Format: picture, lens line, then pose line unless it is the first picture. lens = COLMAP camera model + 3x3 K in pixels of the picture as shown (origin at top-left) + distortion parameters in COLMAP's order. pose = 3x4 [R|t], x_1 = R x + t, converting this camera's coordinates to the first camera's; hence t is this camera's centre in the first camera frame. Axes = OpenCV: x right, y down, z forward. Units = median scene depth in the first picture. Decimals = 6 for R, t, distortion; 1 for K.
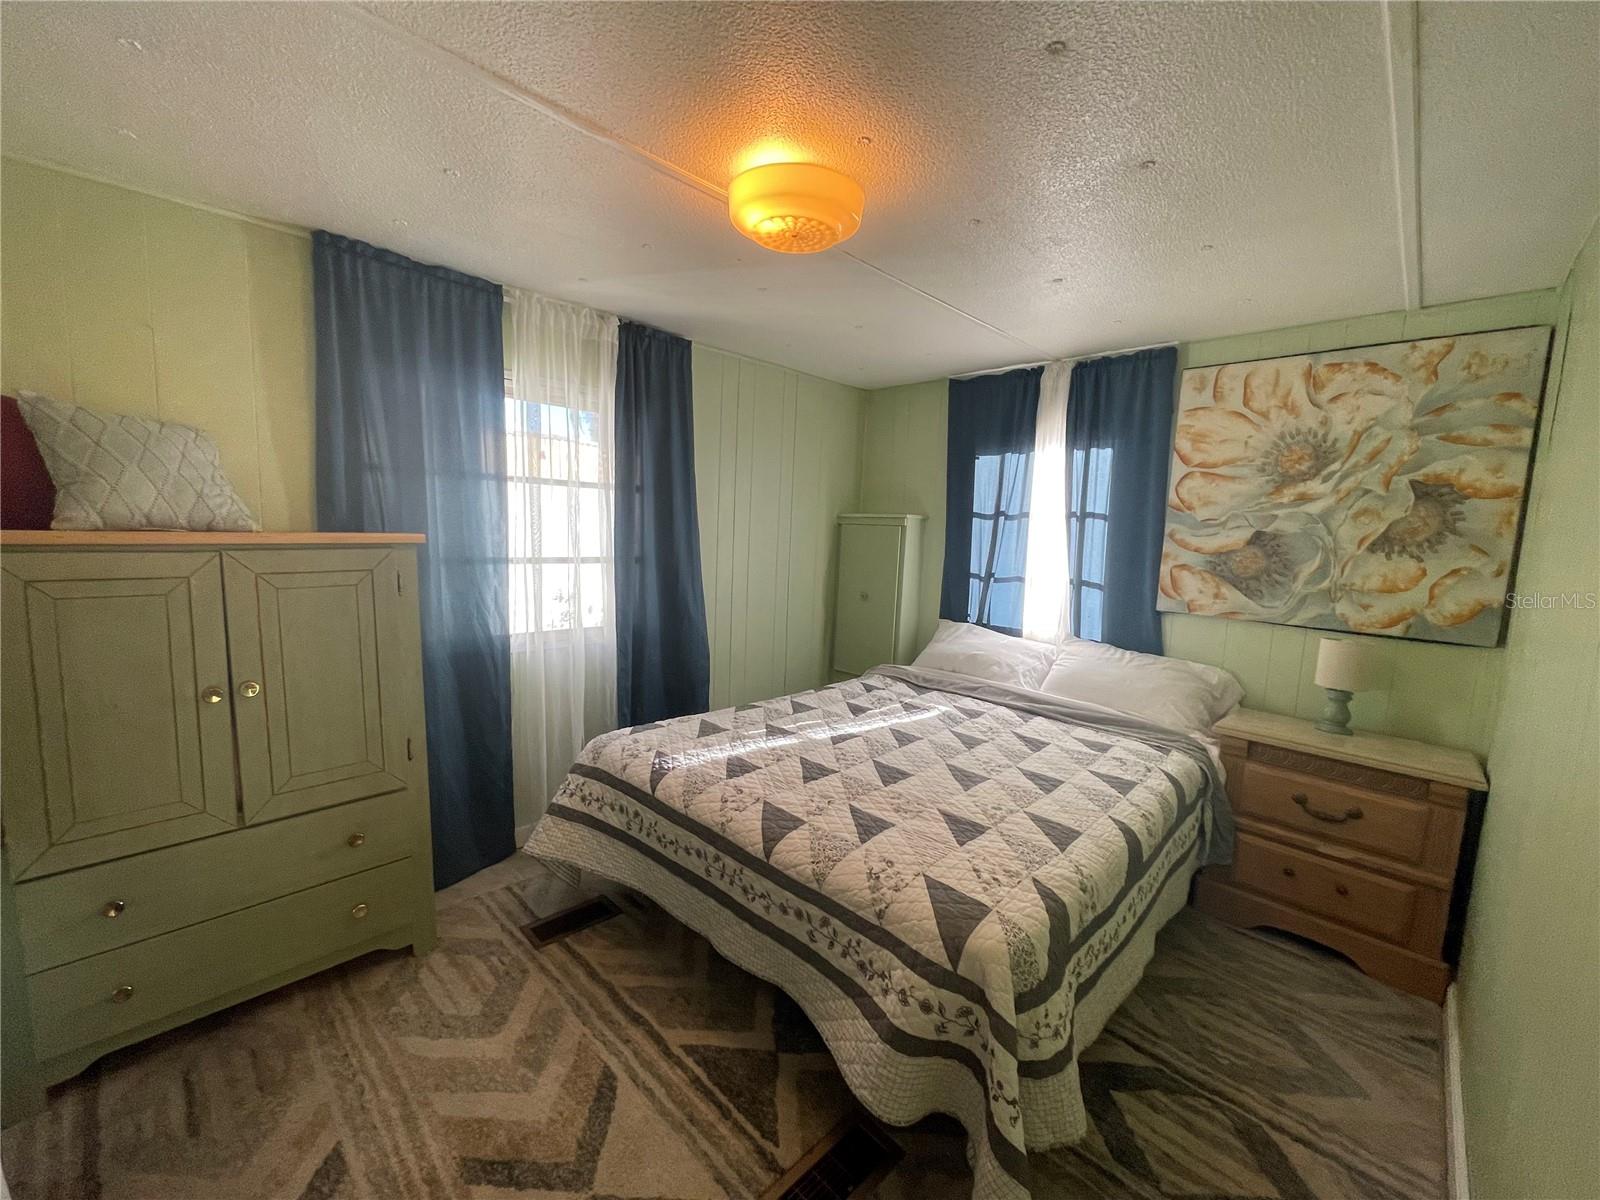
lens RADIAL K [[651.8, 0, 800.5], [0, 651.8, 602.5], [0, 0, 1]] dist [-0.003389, 0.004067]
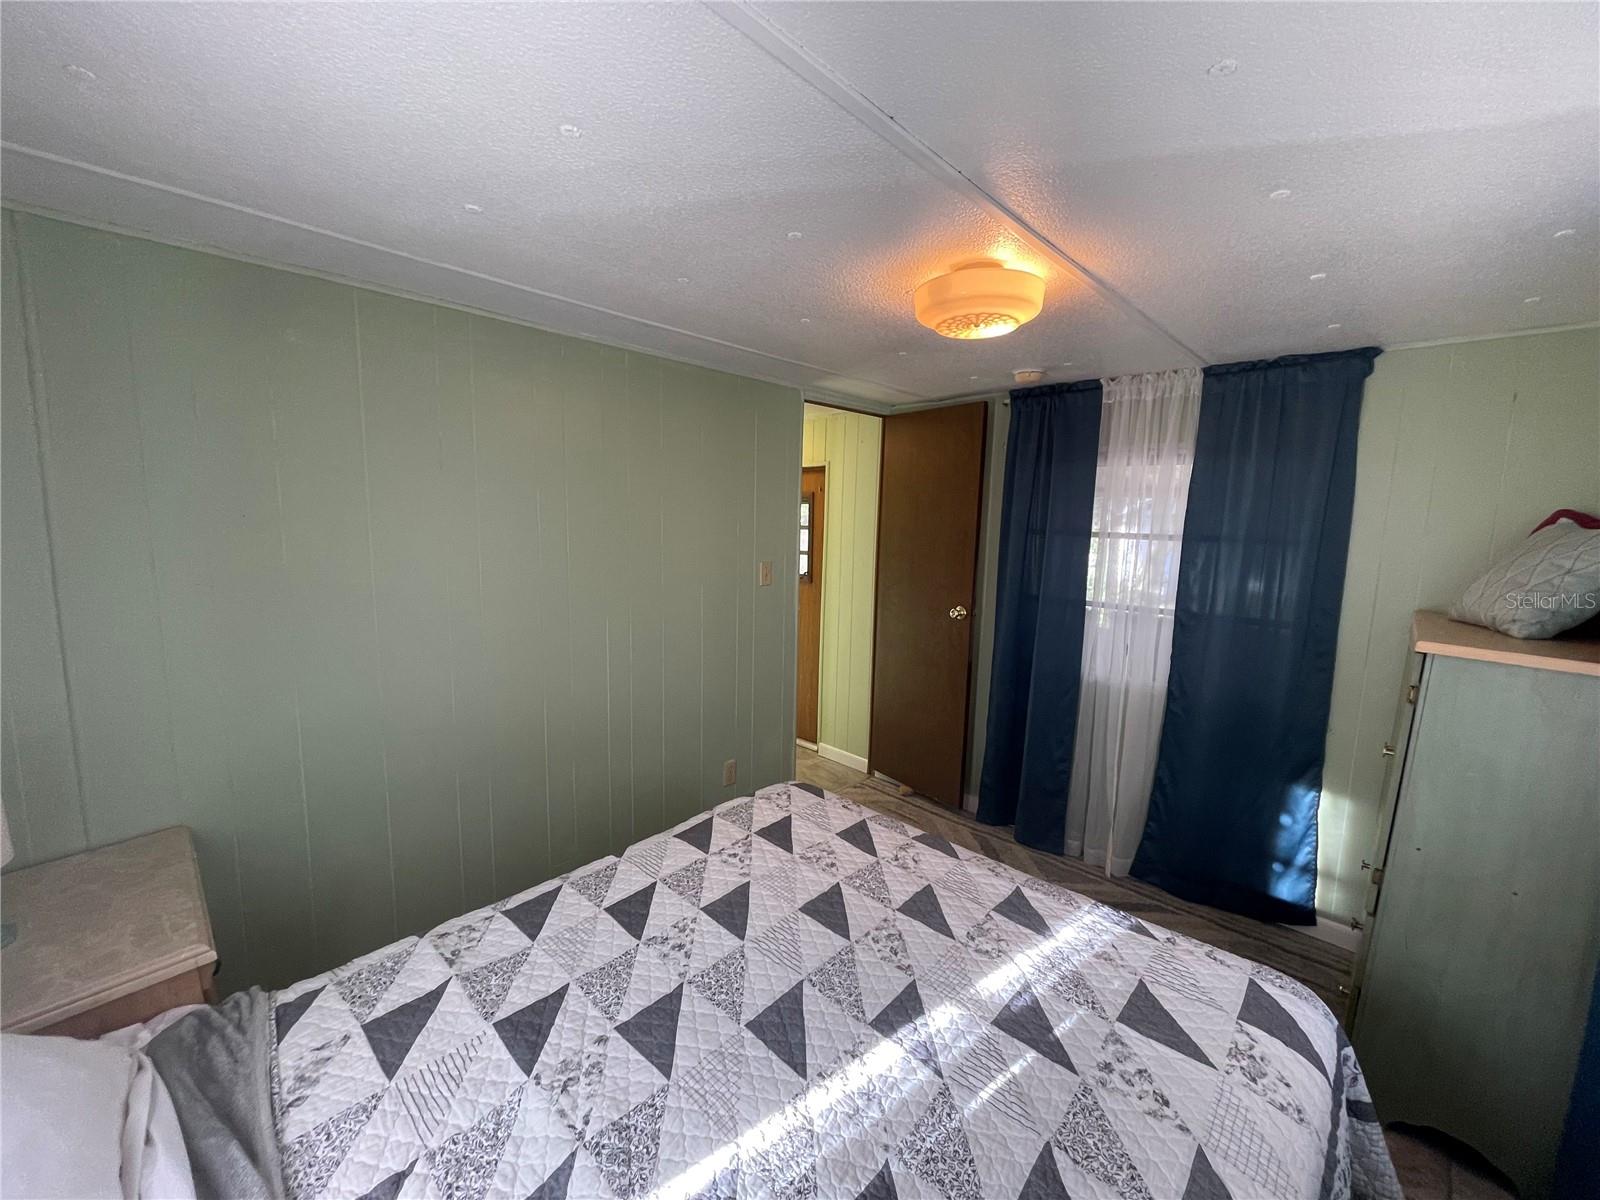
lens RADIAL K [[651.8, 0, 800.5], [0, 651.8, 602.5], [0, 0, 1]] dist [-0.003389, 0.004067]
pose [[-0.998143, -0.060232, -0.009105, 0.179640], [-0.060611, 0.967069, 0.247194, -0.255370], [-0.006084, 0.247286, -0.968923, 1.487023]]
